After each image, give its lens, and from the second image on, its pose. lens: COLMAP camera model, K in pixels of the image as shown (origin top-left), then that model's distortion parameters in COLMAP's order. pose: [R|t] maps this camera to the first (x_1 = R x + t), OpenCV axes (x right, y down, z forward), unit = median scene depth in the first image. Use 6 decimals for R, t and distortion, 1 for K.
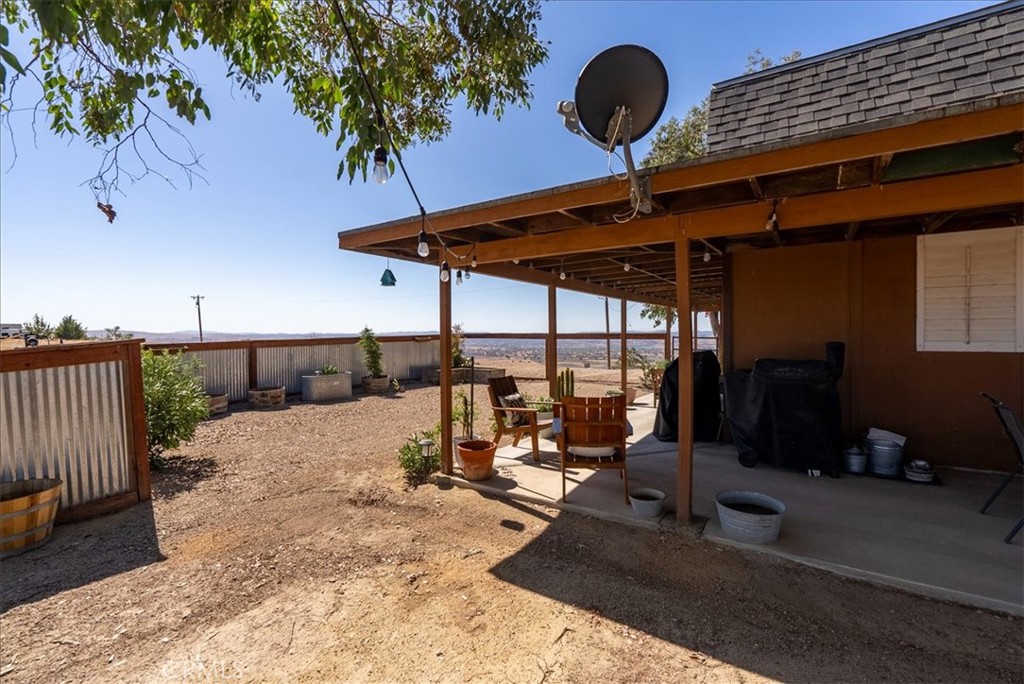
lens RADIAL K [[464.2, 0, 513.9], [0, 464.2, 329.8], [0, 0, 1]] dist [0.001772, 0.000300]
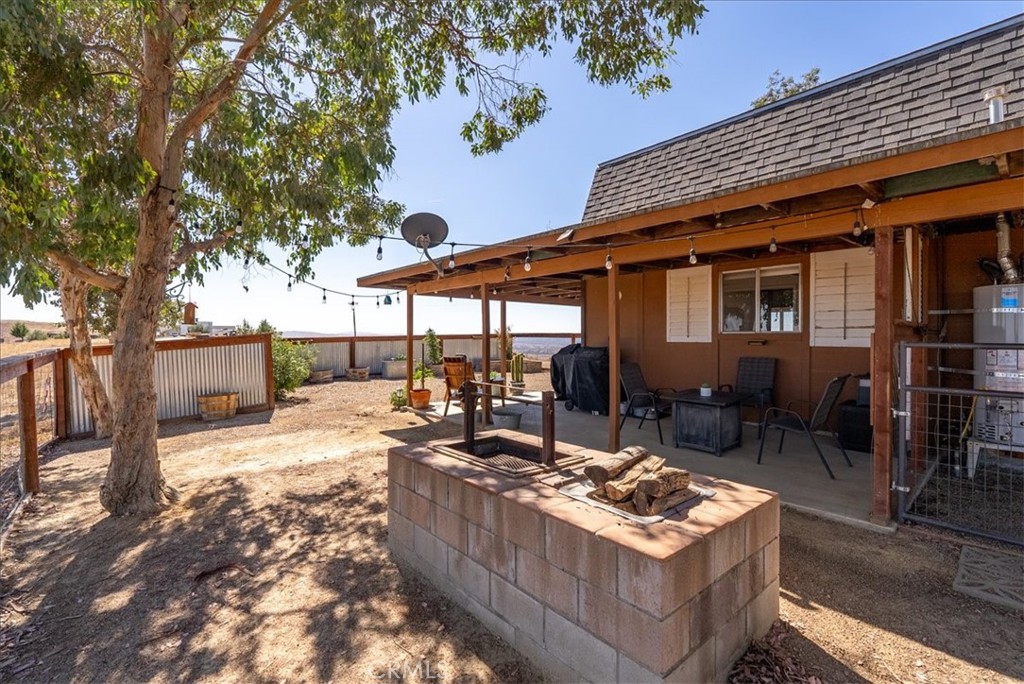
lens RADIAL K [[486.9, 0, 523.8], [0, 486.9, 324.2], [0, 0, 1]] dist [-0.000892, 0.000678]
pose [[0.960413, -0.001963, -0.278573, 0.702061], [-0.002265, 0.999887, -0.014854, 0.008540], [0.278571, 0.014897, 0.960300, -0.618224]]
